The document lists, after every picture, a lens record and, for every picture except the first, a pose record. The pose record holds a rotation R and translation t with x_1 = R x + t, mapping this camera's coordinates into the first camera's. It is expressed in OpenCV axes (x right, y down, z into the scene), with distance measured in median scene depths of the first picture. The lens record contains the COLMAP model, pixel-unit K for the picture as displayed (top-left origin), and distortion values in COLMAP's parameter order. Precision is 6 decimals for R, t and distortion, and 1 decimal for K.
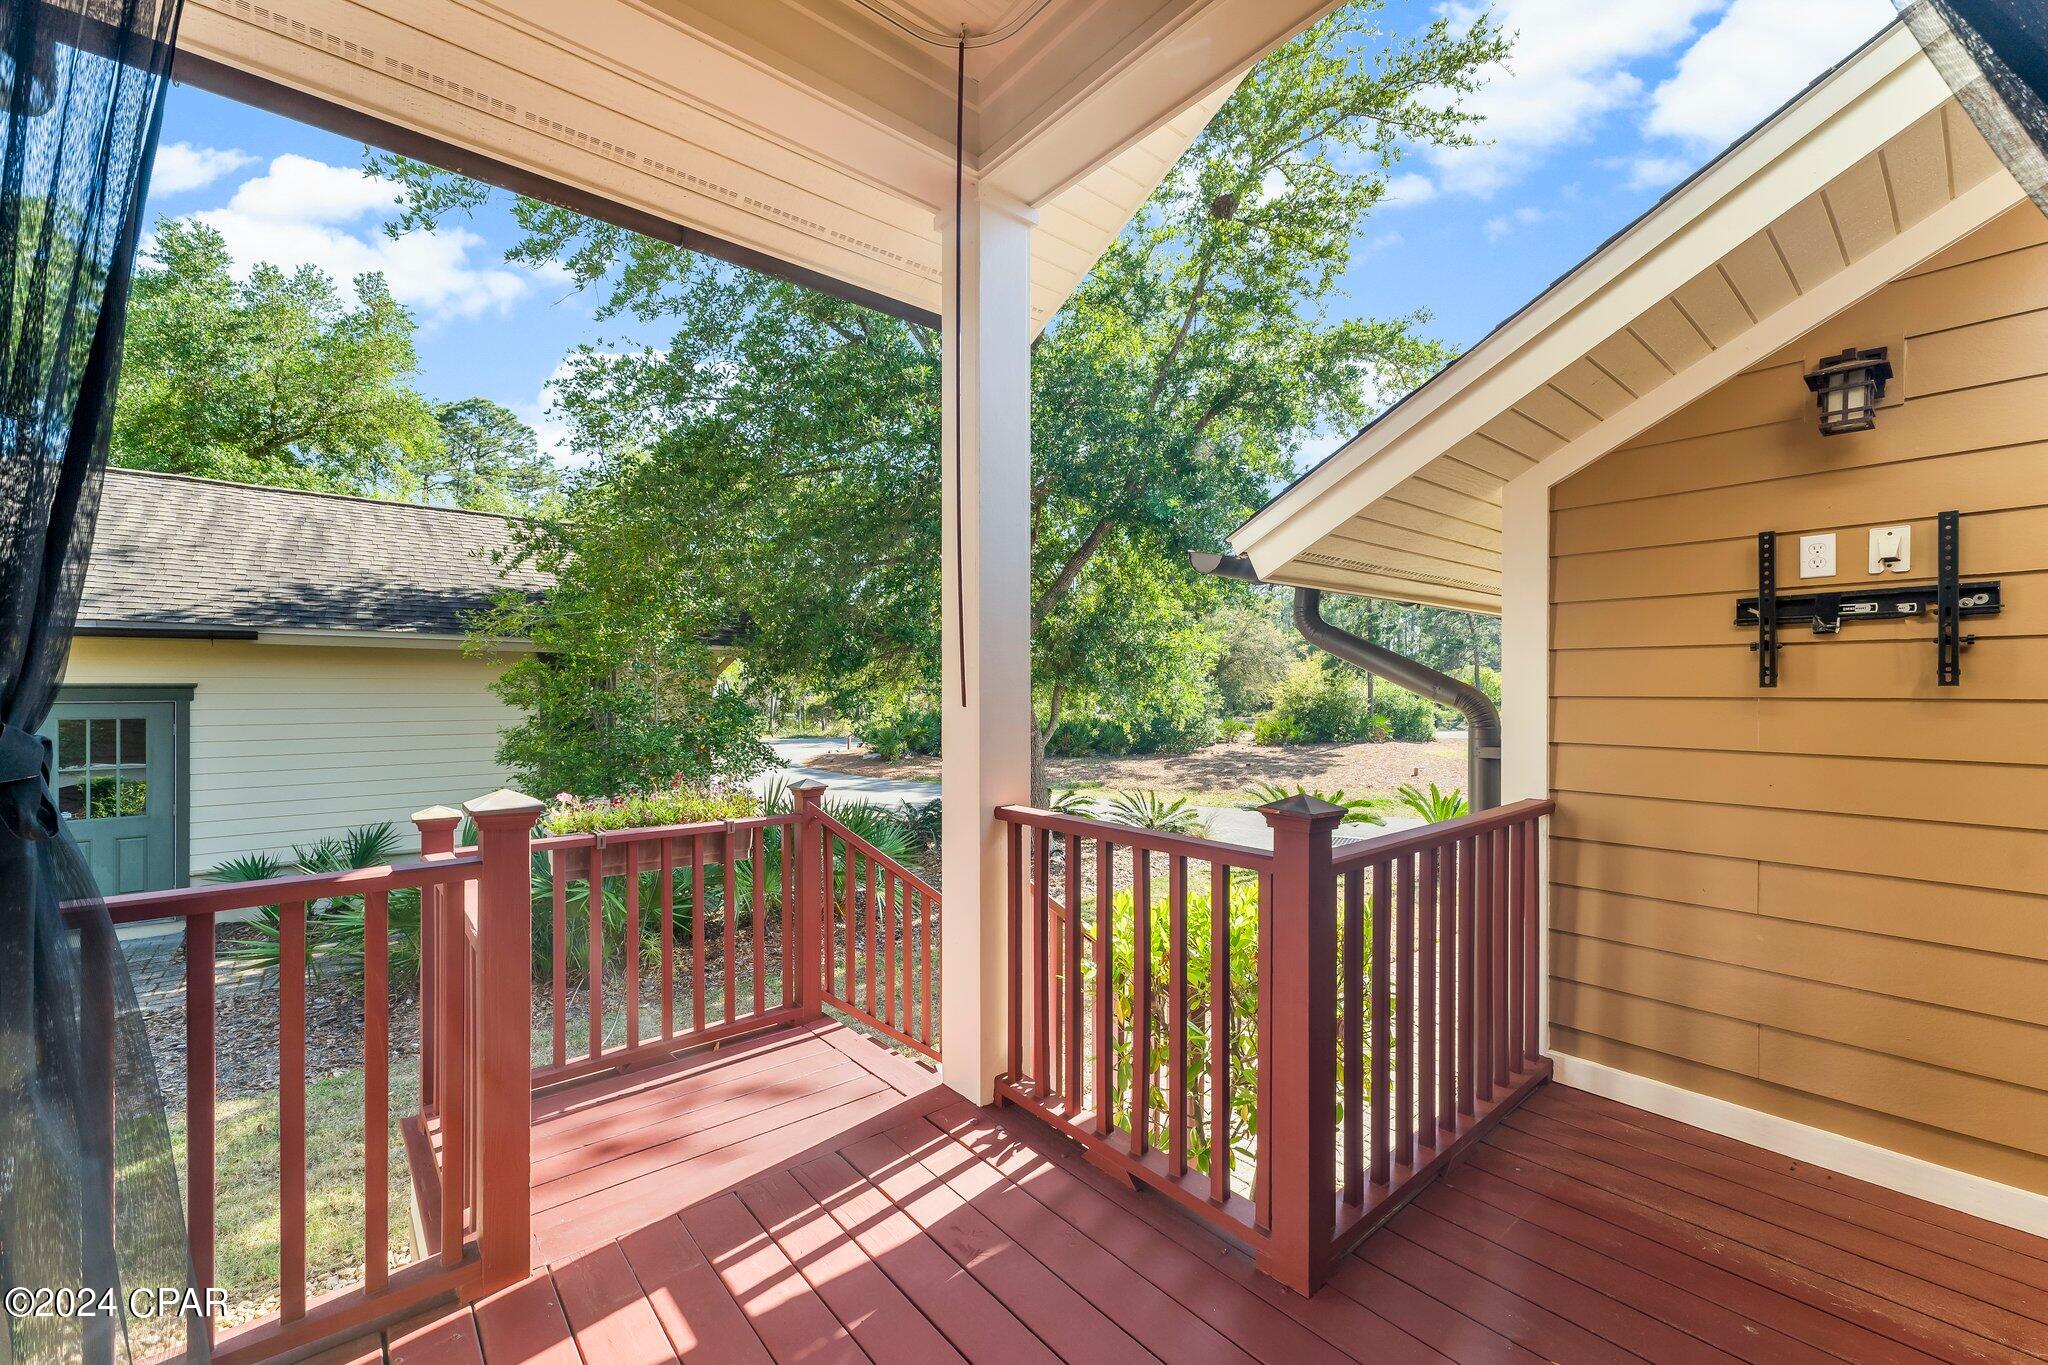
lens RADIAL K [[844.9, 0, 1016.6], [0, 844.9, 688.3], [0, 0, 1]] dist [0.000550, 0.000212]
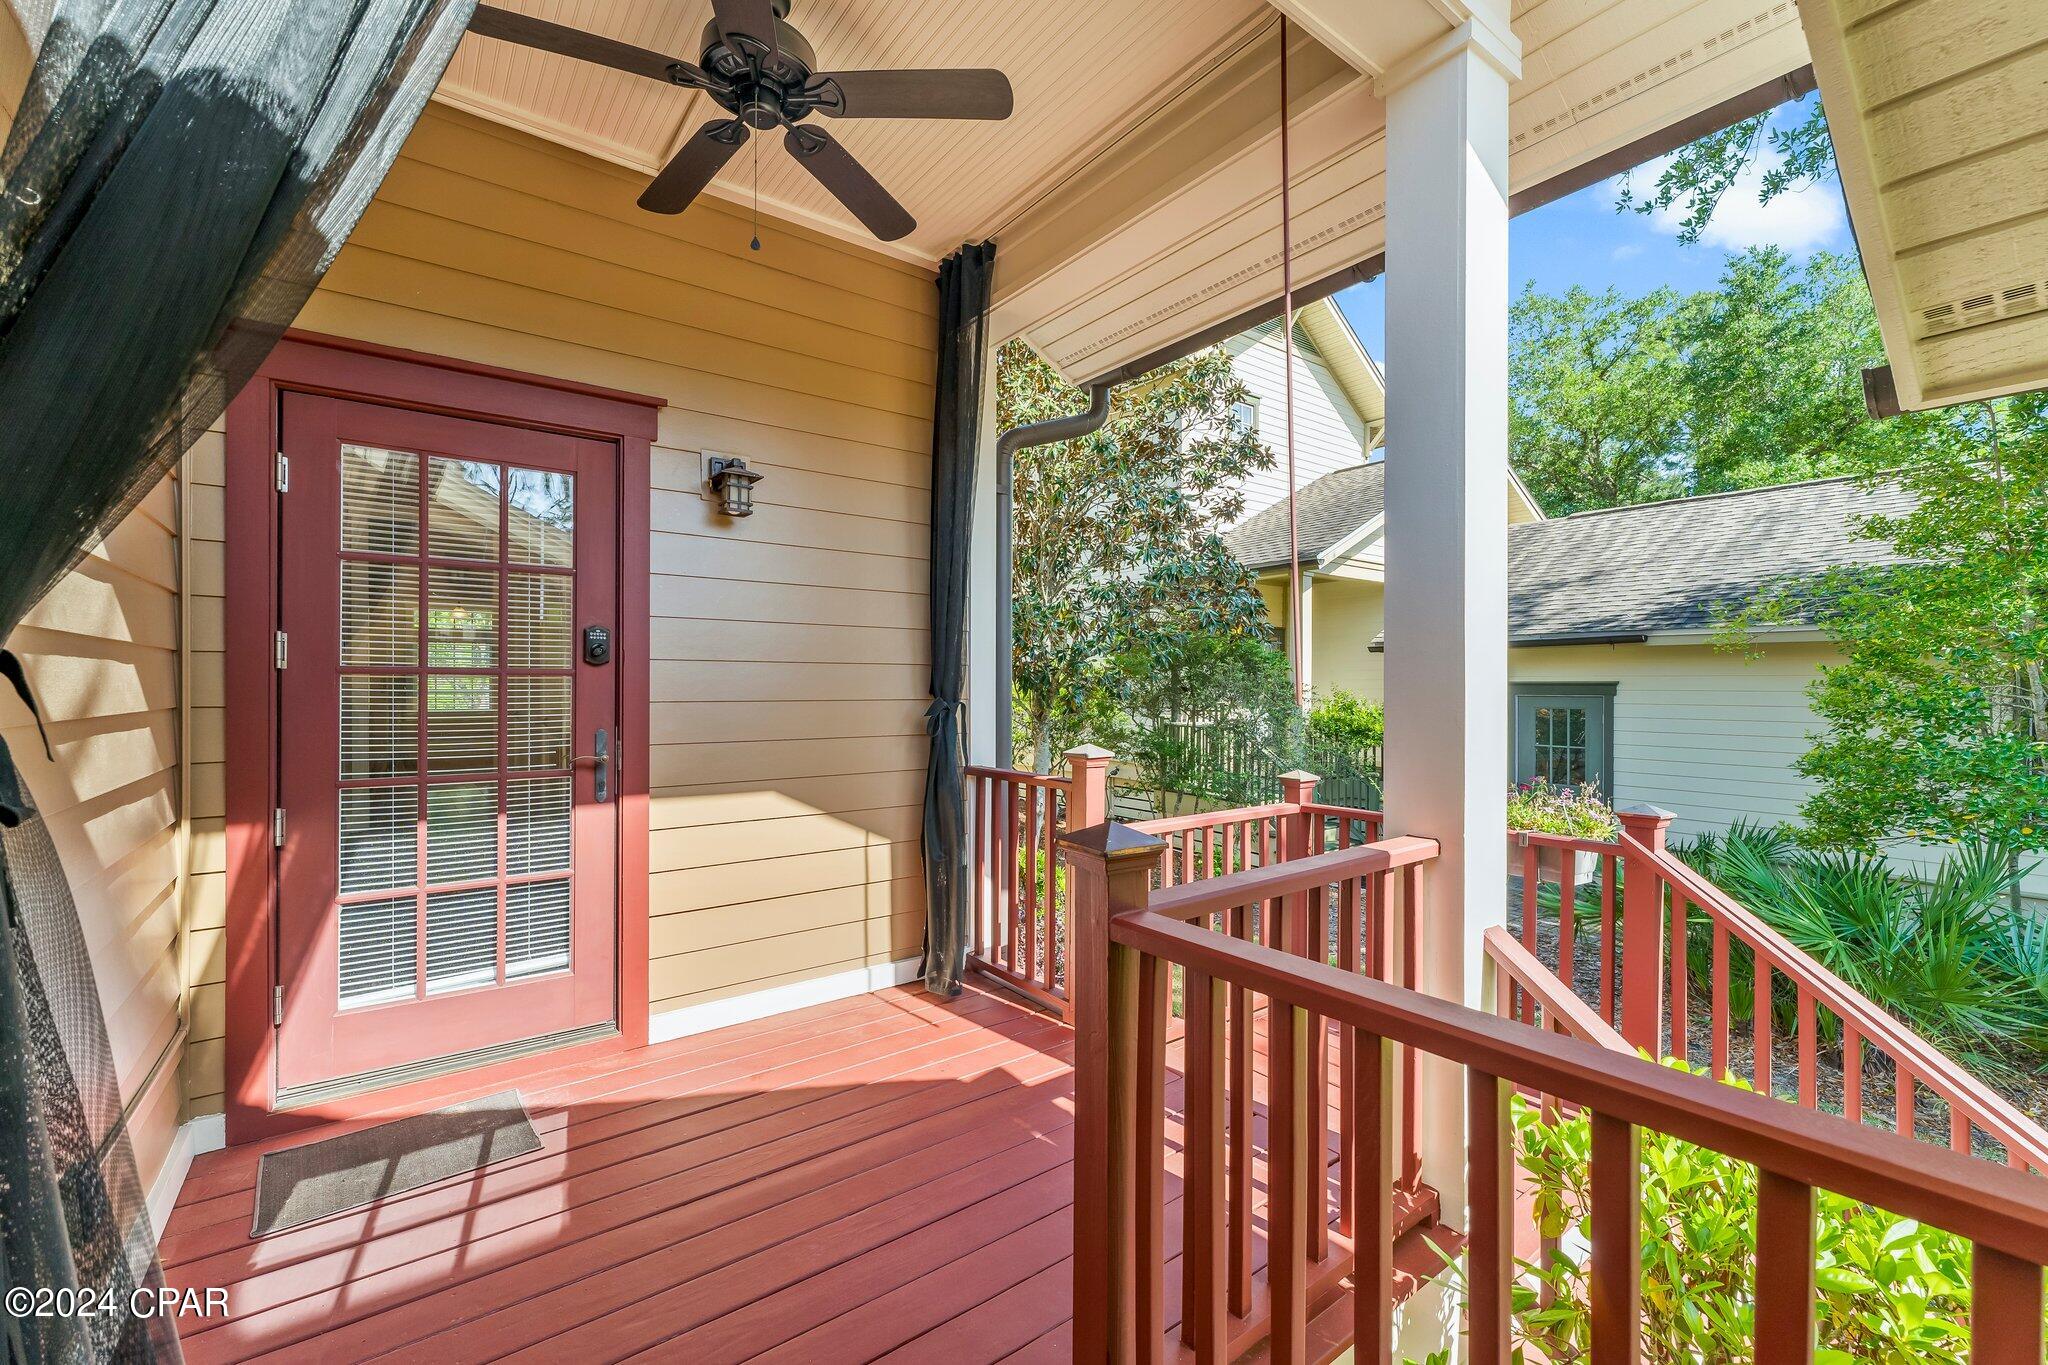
lens RADIAL K [[844.9, 0, 1014.7], [0, 844.9, 683.7], [0, 0, 1]] dist [0.000550, 0.000212]
pose [[-0.056525, 0.000265, -0.998401, 0.261315], [-0.002148, 0.999998, 0.000387, -0.001027], [0.998399, 0.002167, -0.056524, 0.223577]]
